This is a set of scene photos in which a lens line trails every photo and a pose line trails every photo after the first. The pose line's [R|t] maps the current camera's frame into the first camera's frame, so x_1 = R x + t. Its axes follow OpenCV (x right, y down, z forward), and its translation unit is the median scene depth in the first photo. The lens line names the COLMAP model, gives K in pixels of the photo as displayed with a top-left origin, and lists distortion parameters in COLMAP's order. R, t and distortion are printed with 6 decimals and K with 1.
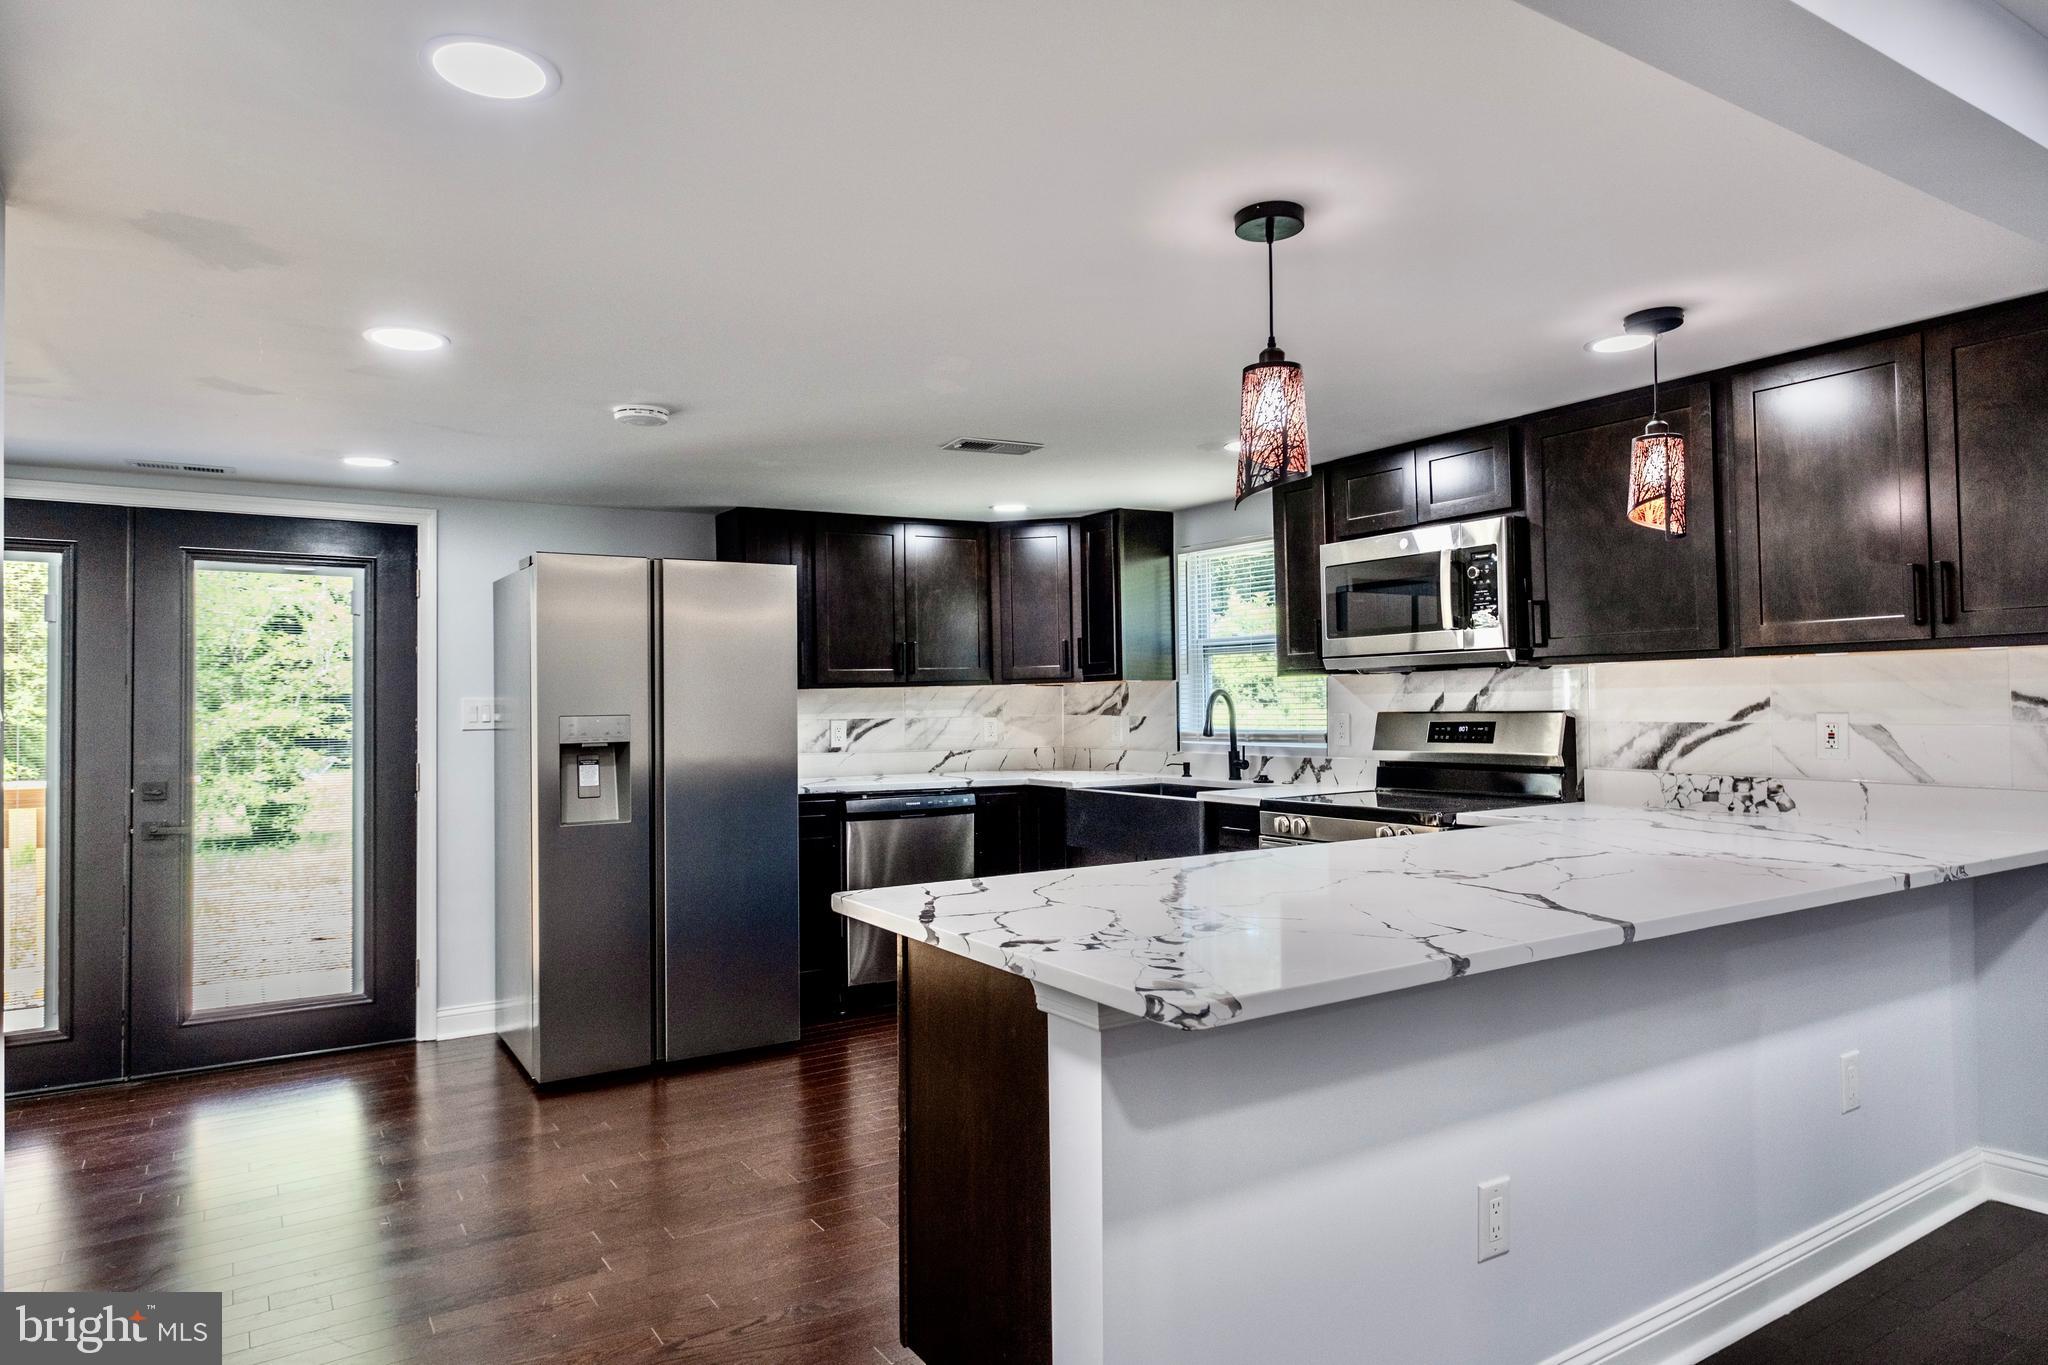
lens RADIAL K [[1211.1, 0, 1024.0], [0, 1211.1, 682.5], [0, 0, 1]] dist [0.001301, -0.000201]
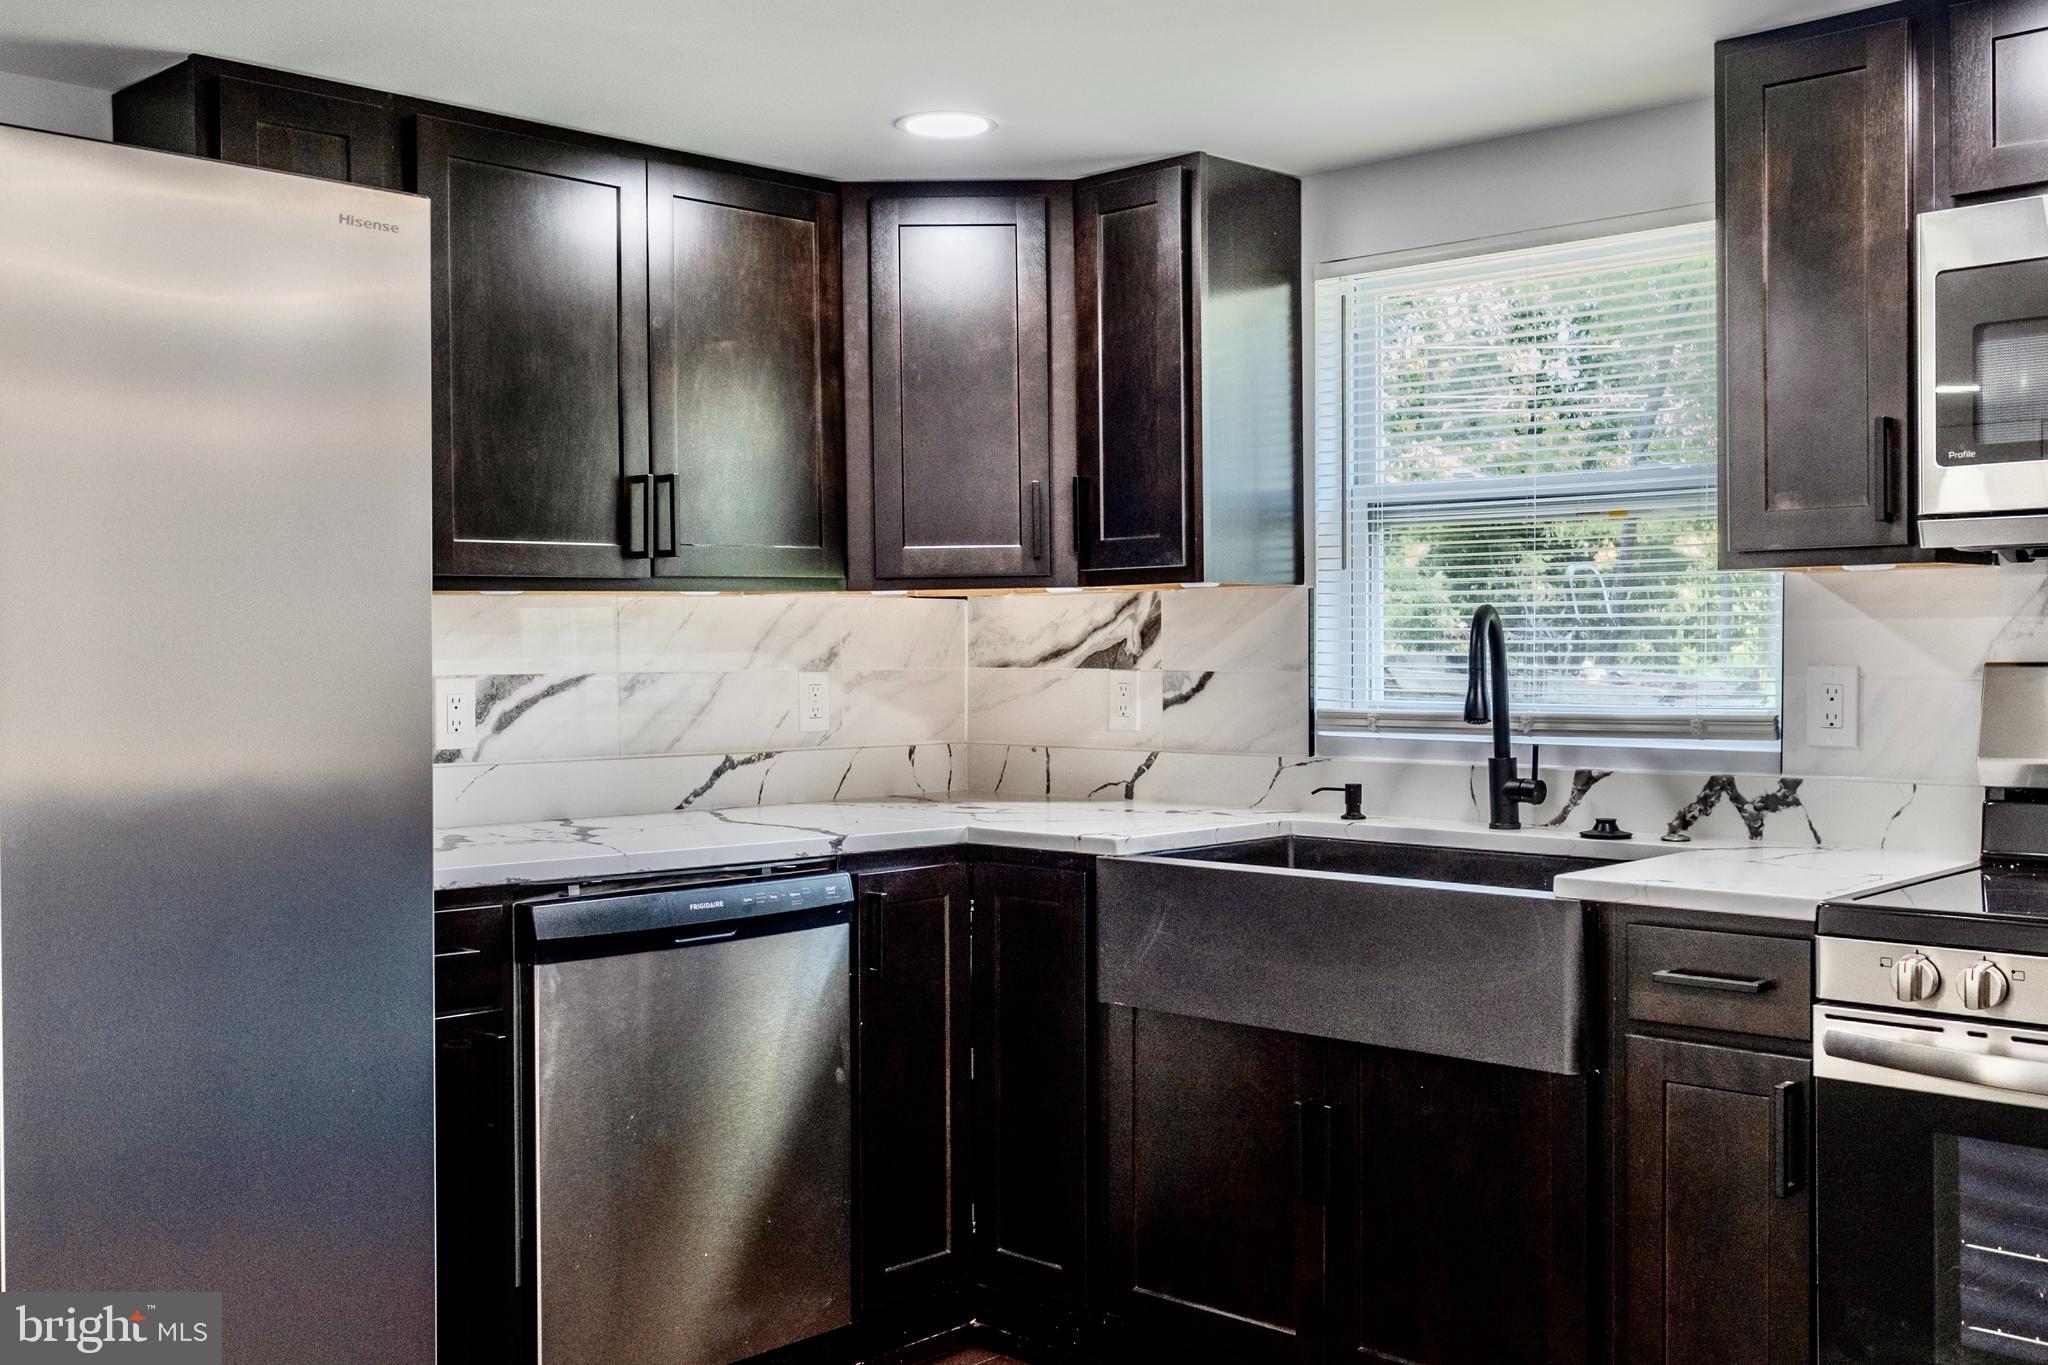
lens RADIAL K [[2061.0, 0, 1026.1], [0, 2061.0, 656.9], [0, 0, 1]] dist [0.013313, 0.004658]
pose [[0.972305, 0.006549, 0.233625, -0.131770], [-0.011235, 0.999761, 0.018730, 0.010694], [-0.233447, -0.020837, 0.972146, 0.337182]]
